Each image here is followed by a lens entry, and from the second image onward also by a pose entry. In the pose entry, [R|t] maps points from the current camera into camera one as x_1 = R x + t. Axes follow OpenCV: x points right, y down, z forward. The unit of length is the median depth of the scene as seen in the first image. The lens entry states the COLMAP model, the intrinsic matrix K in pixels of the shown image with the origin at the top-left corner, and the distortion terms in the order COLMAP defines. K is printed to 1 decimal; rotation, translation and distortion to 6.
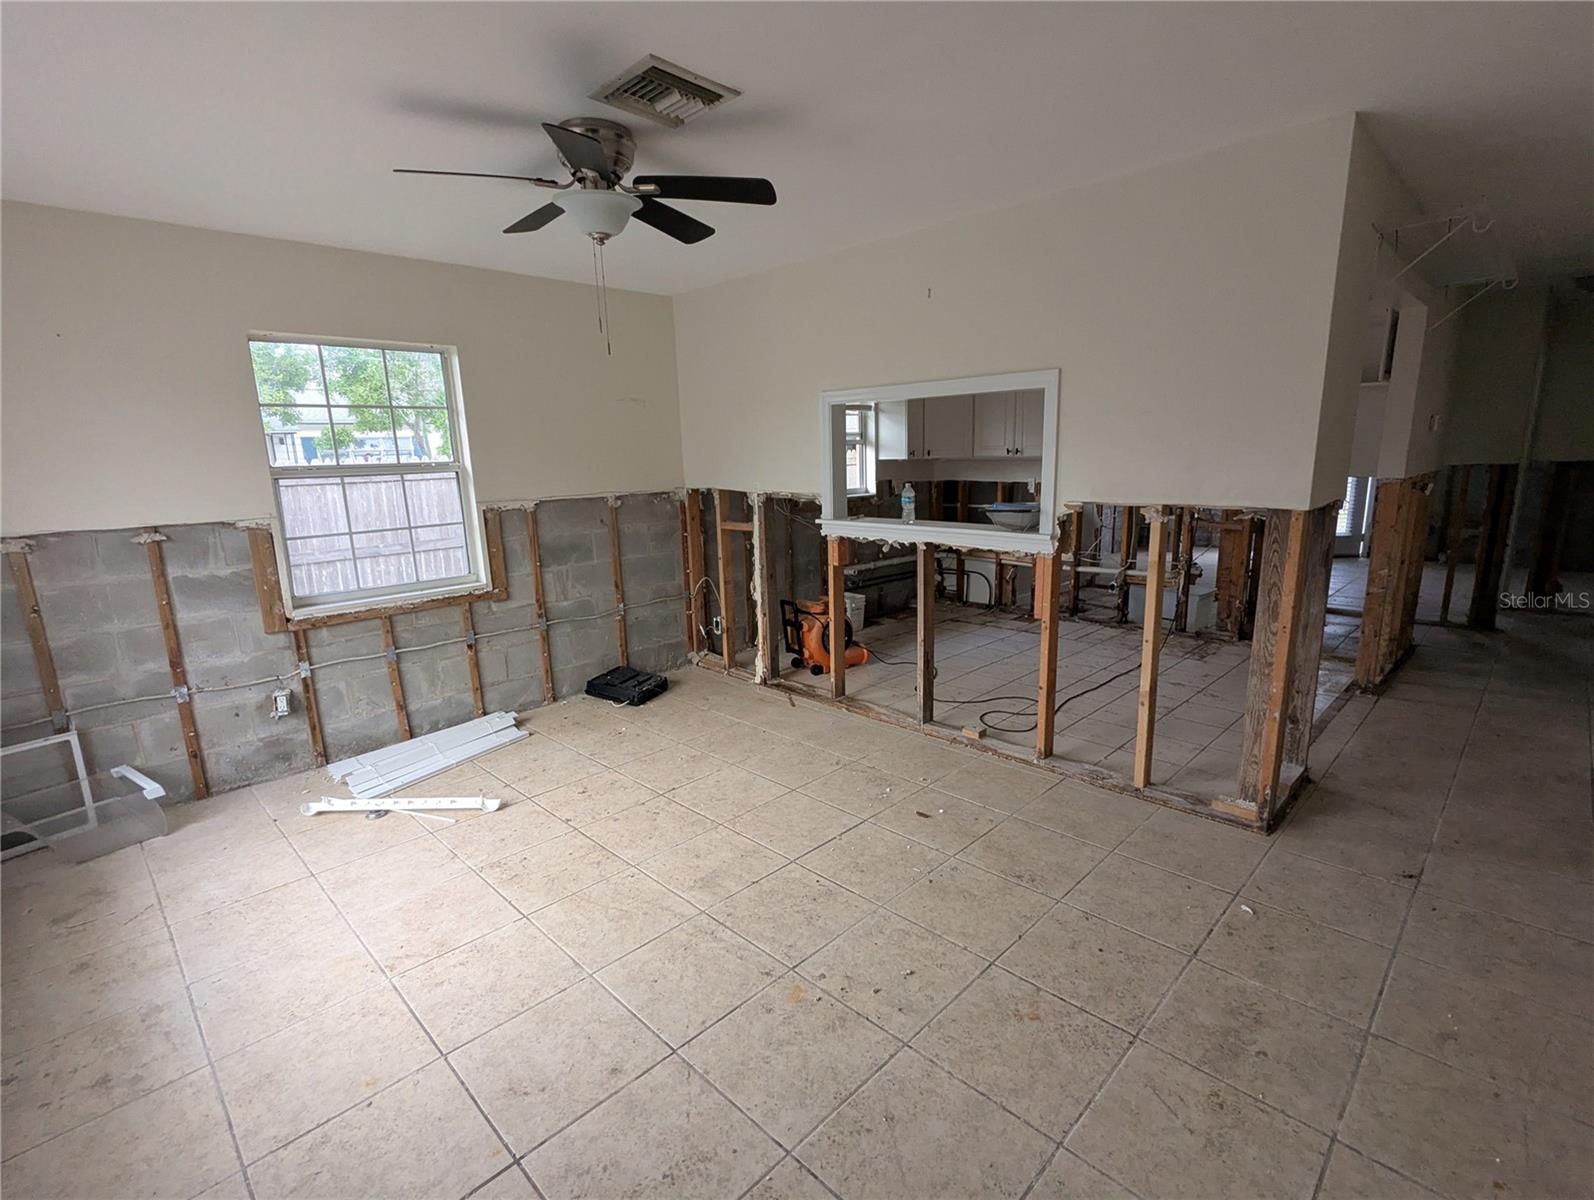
lens RADIAL K [[754.9, 0, 797.2], [0, 754.9, 607.2], [0, 0, 1]] dist [0.002189, -0.000439]
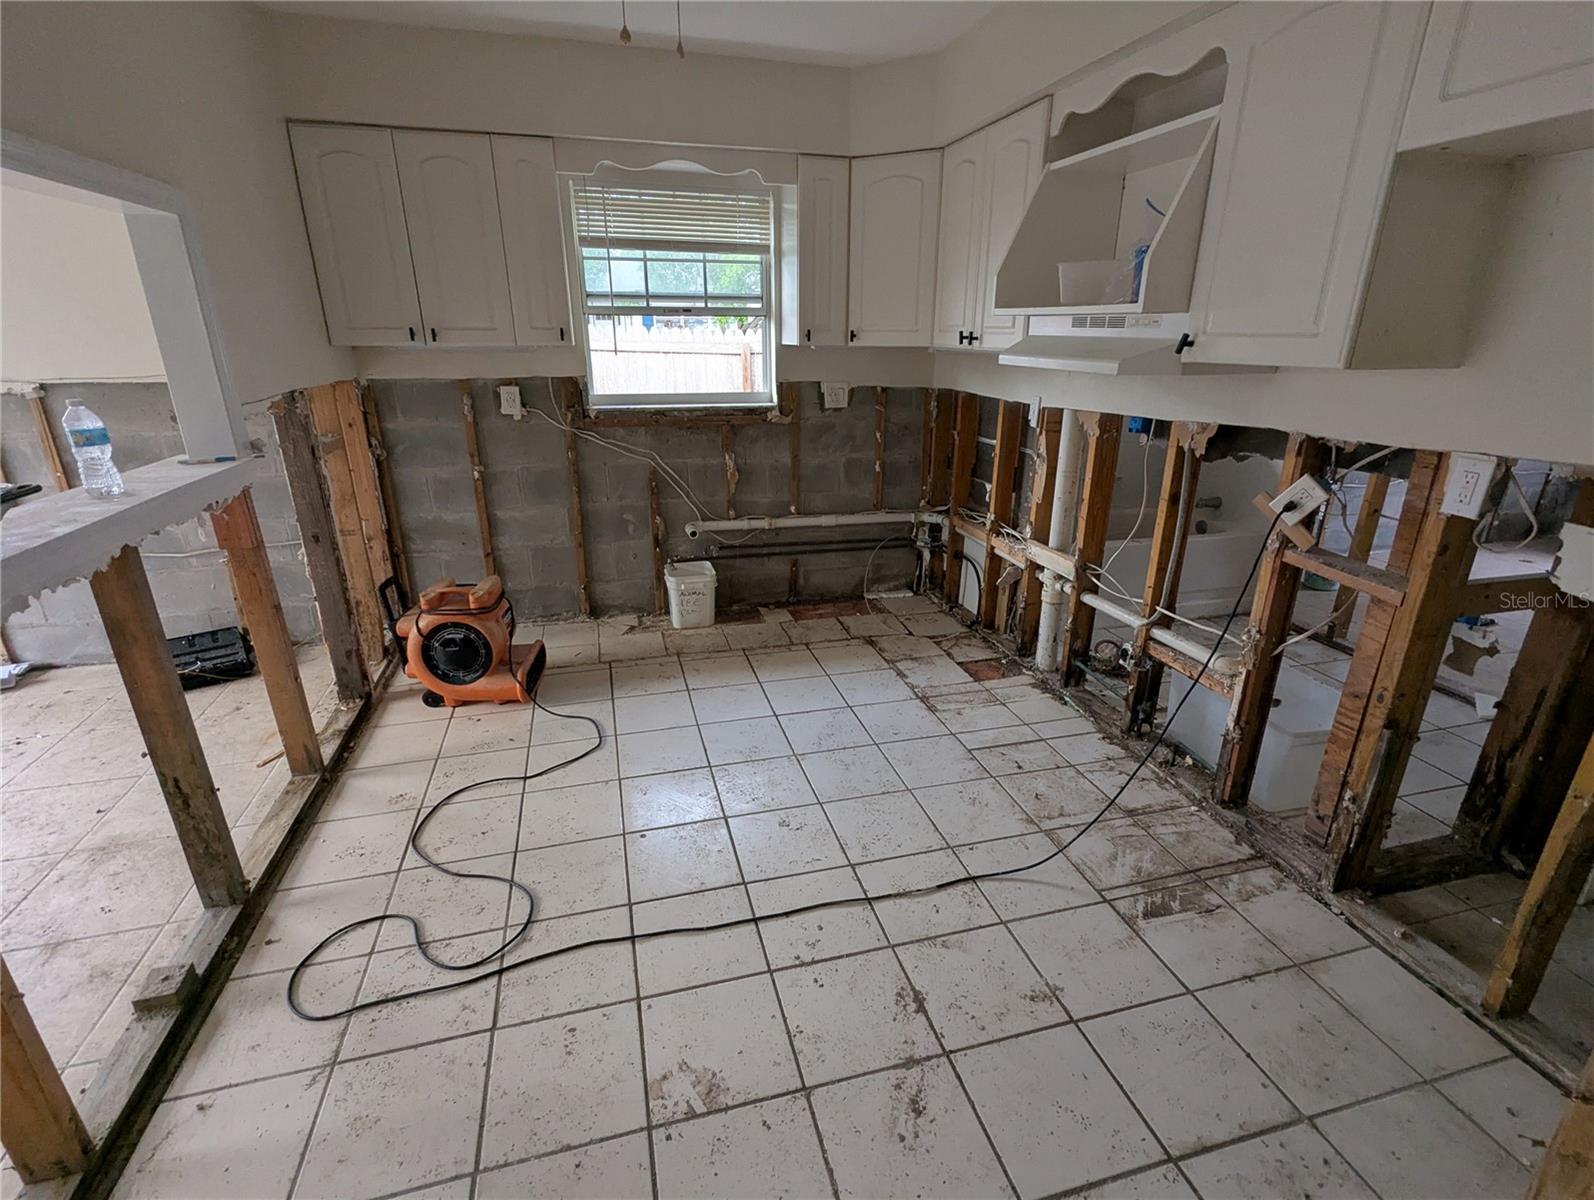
lens RADIAL K [[754.9, 0, 797.8], [0, 754.9, 609.2], [0, 0, 1]] dist [0.002189, -0.000439]
pose [[0.868061, 0.200344, -0.454239, 0.568370], [-0.127519, 0.974239, 0.186001, -0.144008], [0.479801, -0.103536, 0.871247, 0.647249]]
